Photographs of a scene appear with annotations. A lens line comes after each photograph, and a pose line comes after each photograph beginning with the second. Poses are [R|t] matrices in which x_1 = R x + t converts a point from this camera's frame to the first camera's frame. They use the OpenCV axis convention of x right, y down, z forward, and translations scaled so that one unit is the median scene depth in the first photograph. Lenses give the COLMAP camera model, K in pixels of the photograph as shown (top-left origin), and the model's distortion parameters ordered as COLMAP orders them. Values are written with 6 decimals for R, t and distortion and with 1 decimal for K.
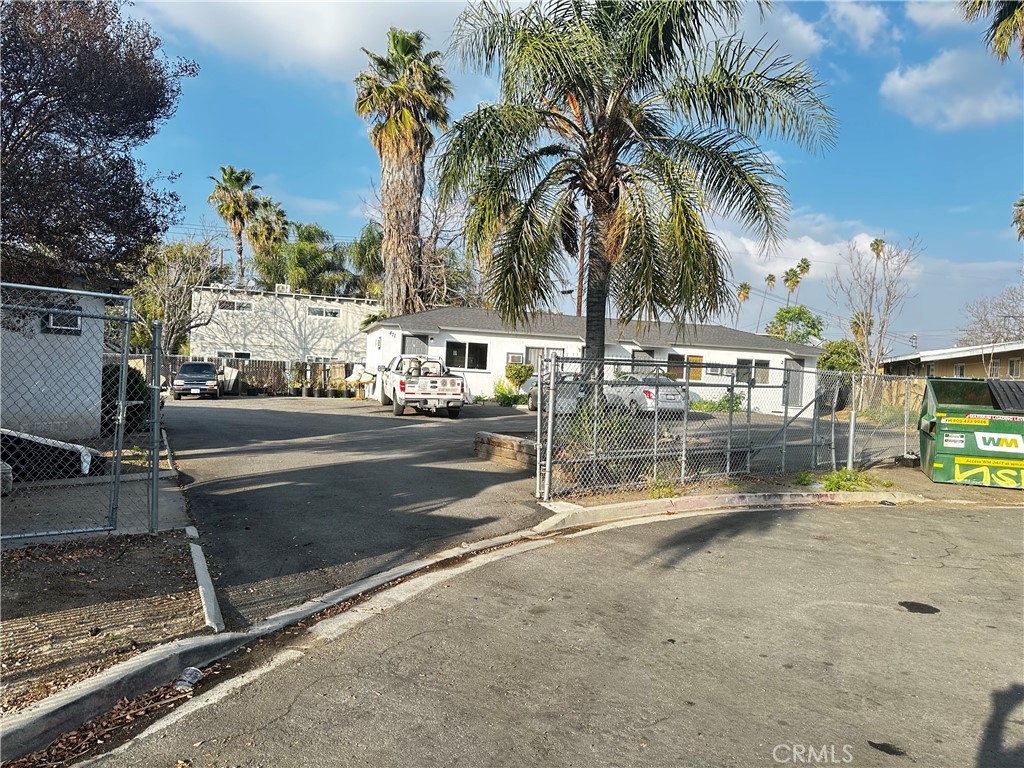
lens RADIAL K [[724.3, 0, 517.9], [0, 724.3, 387.3], [0, 0, 1]] dist [0.026344, -0.015864]
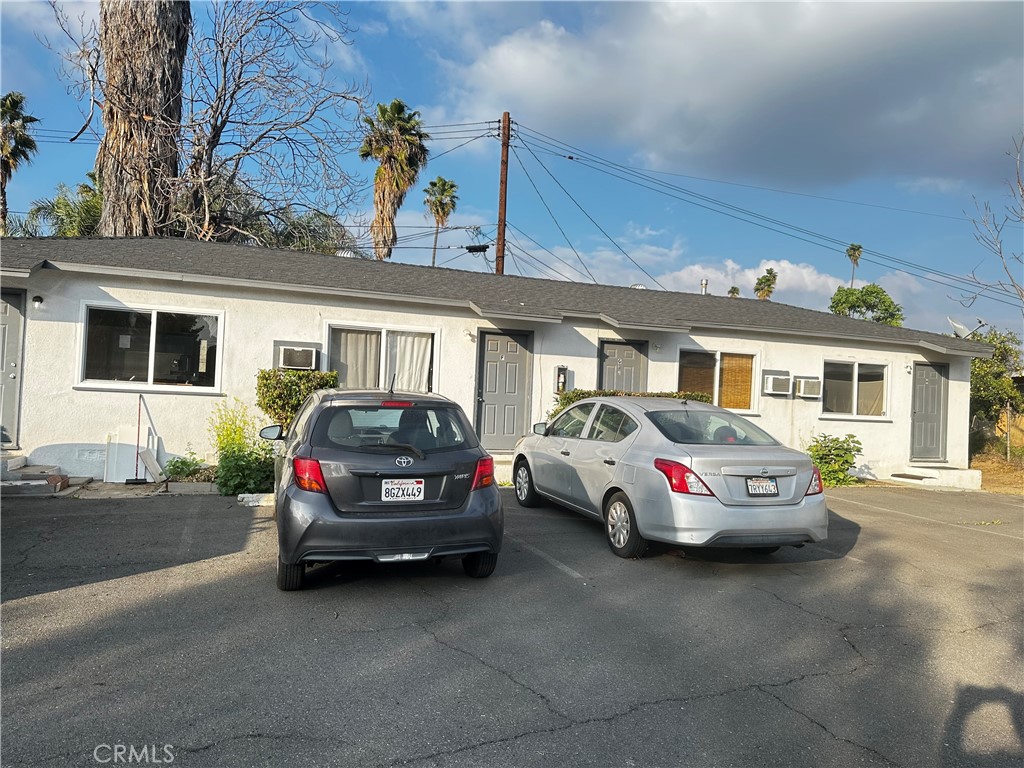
lens RADIAL K [[724.3, 0, 508.2], [0, 724.3, 381.5], [0, 0, 1]] dist [0.026344, -0.015864]
pose [[0.998821, -0.003577, 0.048416, 0.084903], [0.005312, 0.999347, -0.035749, -0.011950], [-0.048256, 0.035964, 0.998187, 0.587594]]
